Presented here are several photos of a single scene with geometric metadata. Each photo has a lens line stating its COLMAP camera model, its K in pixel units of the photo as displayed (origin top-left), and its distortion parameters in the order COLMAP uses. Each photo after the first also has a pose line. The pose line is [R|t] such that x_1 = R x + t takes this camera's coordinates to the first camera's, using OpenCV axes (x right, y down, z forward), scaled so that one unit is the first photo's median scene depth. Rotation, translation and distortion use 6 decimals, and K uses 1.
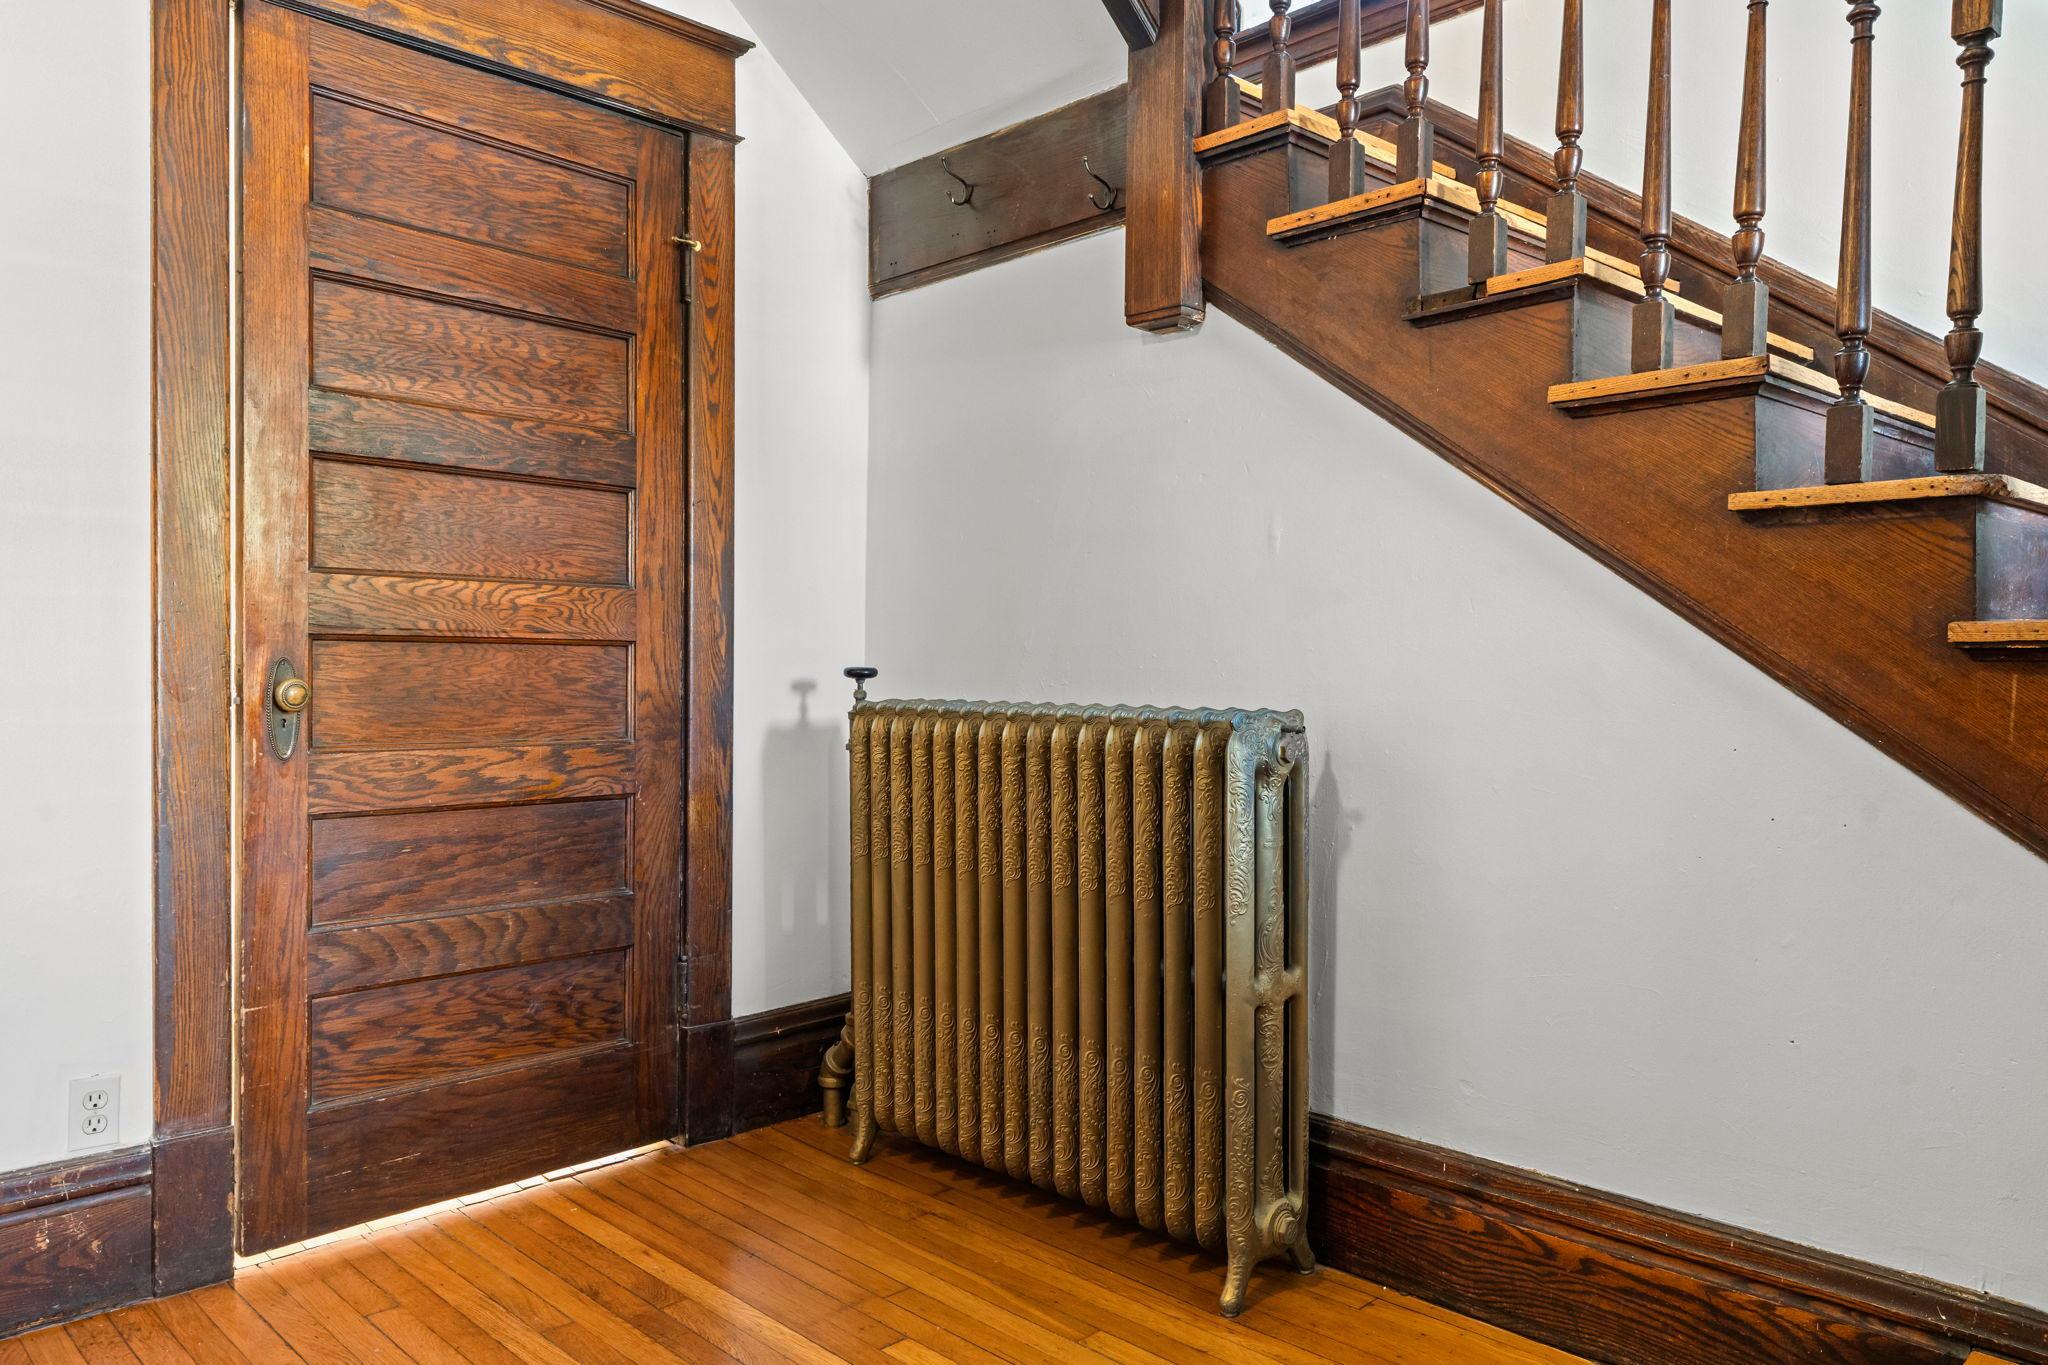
lens RADIAL K [[1422.2, 0, 1022.7], [0, 1422.2, 686.8], [0, 0, 1]] dist [-0.002035, 0.008476]
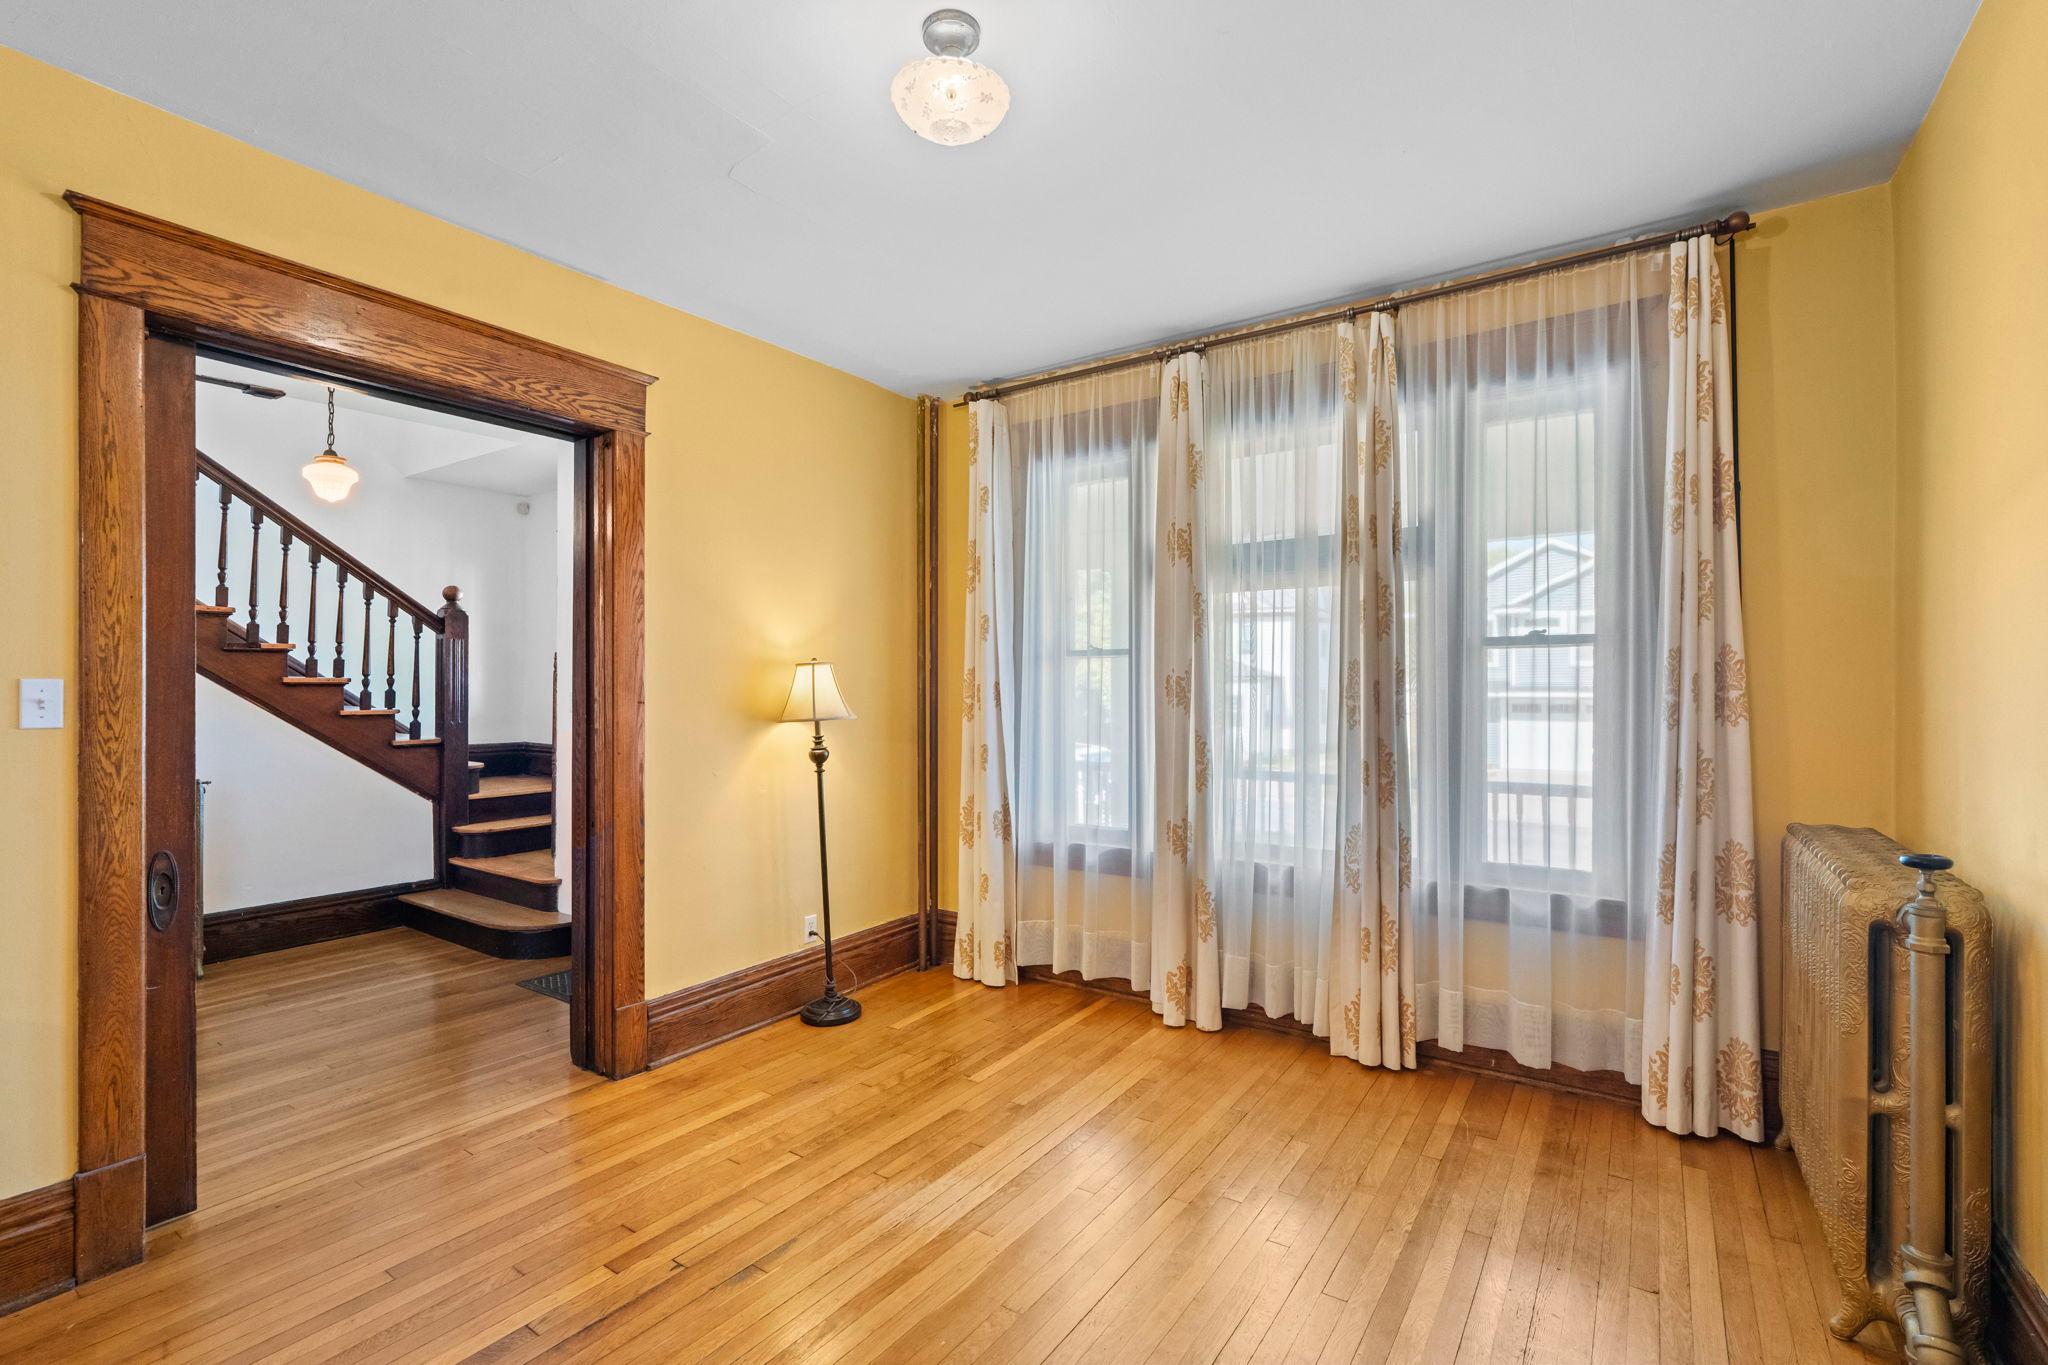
lens RADIAL K [[929.2, 0, 1019.3], [0, 929.2, 691.1], [0, 0, 1]] dist [-0.002222, 0.001496]
pose [[-0.194526, 0.000224, 0.980897, -2.258435], [0.026597, 0.999633, 0.005046, -0.139934], [-0.980537, 0.027071, -0.194460, -0.352674]]
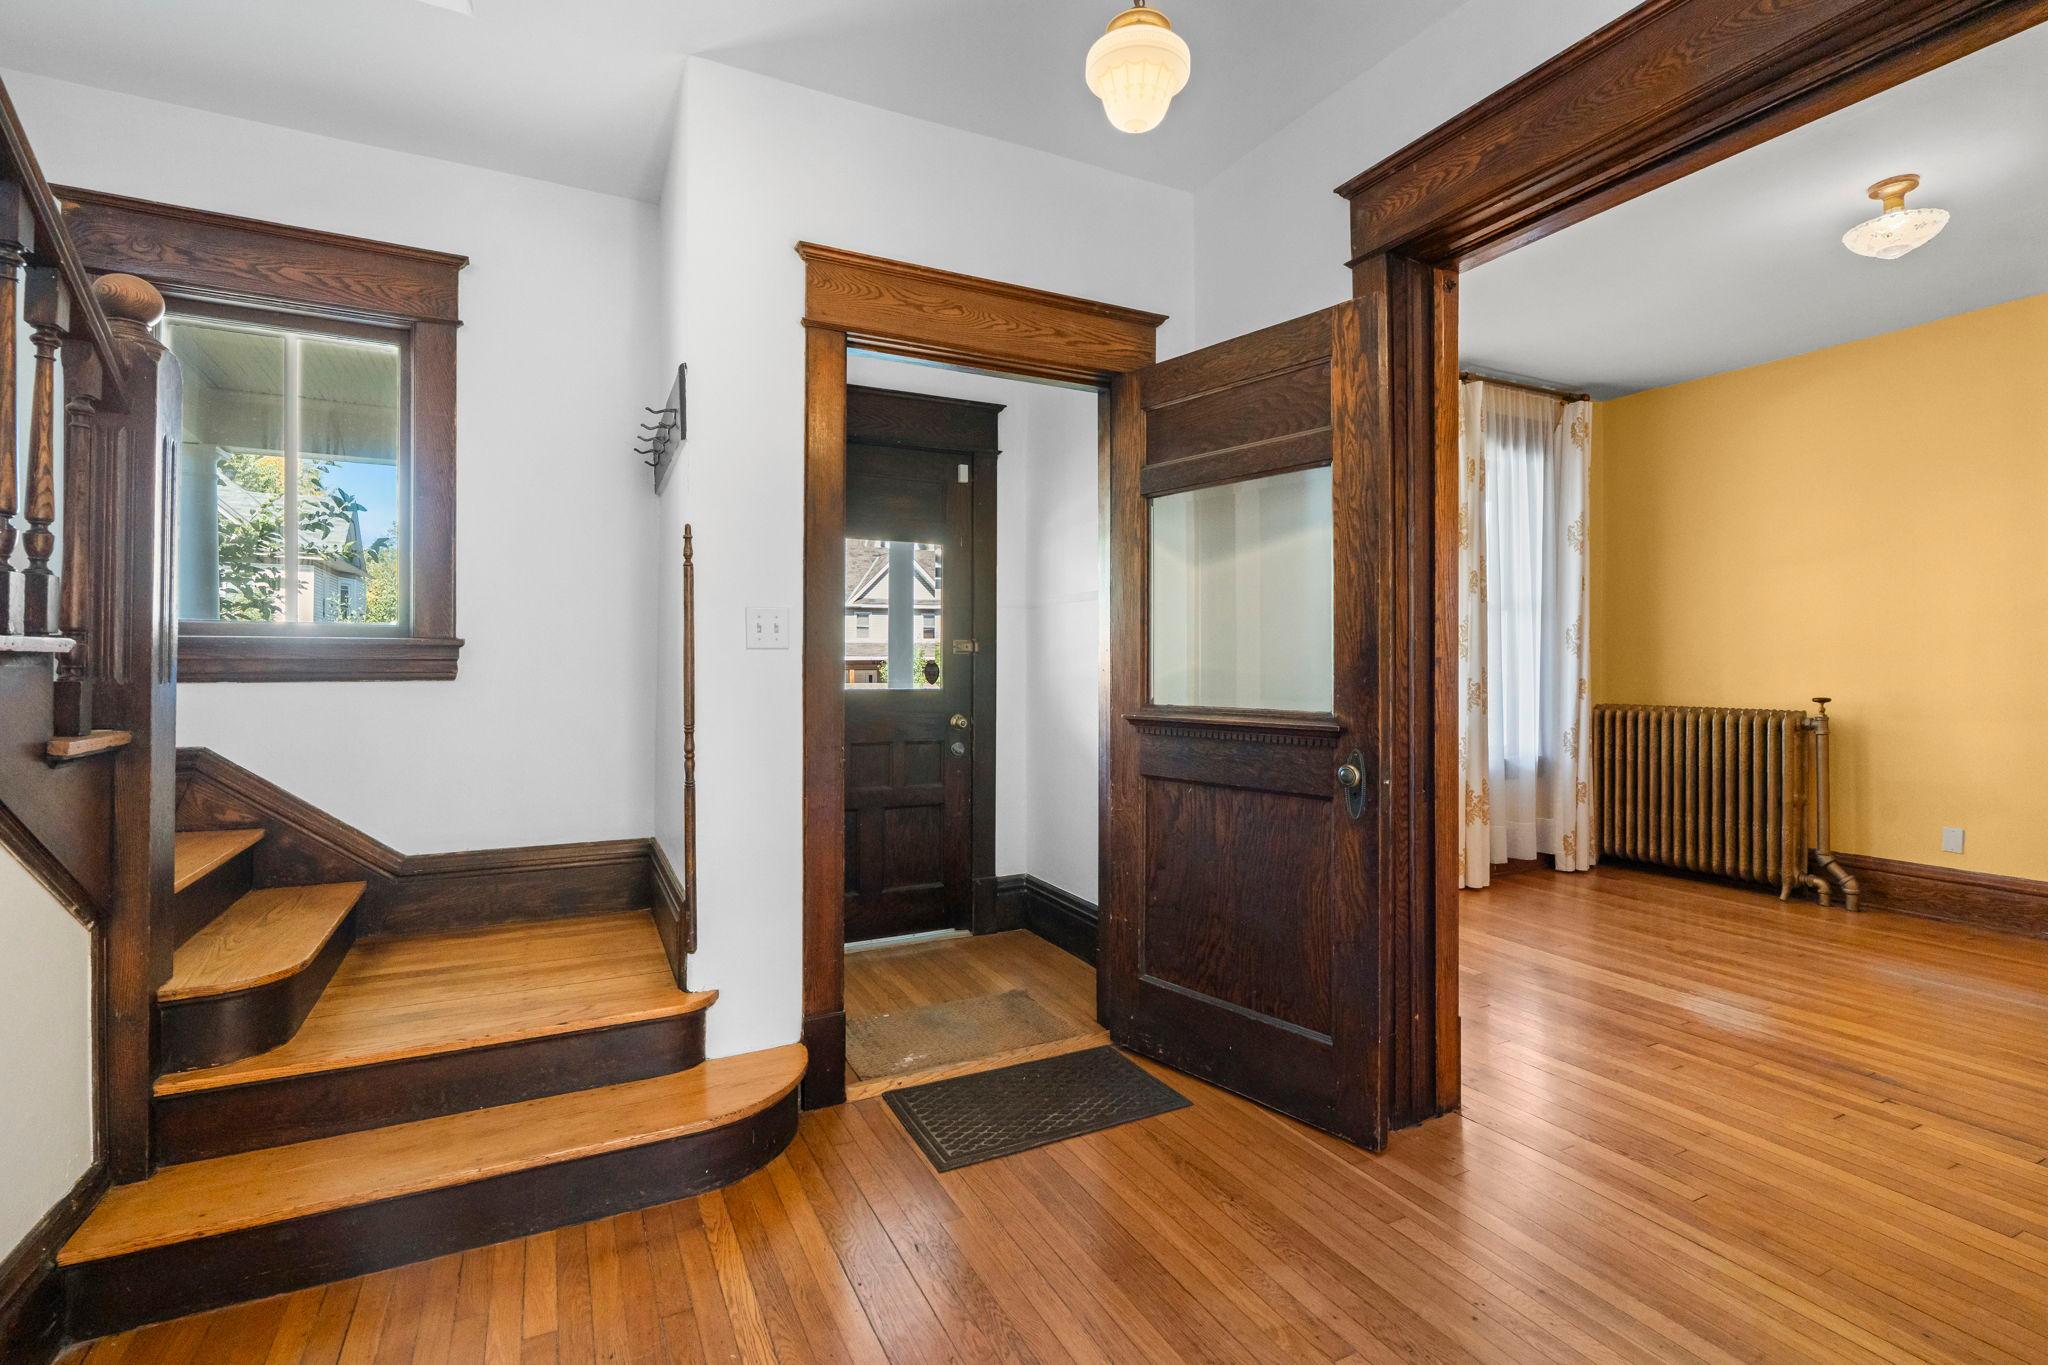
lens RADIAL K [[929.2, 0, 1023.8], [0, 929.2, 675.6], [0, 0, 1]] dist [-0.002222, 0.001496]
pose [[-0.956435, -0.002987, 0.291930, -0.436428], [0.007834, 0.999325, 0.035891, -0.111955], [-0.291840, 0.036615, -0.955766, 1.307205]]
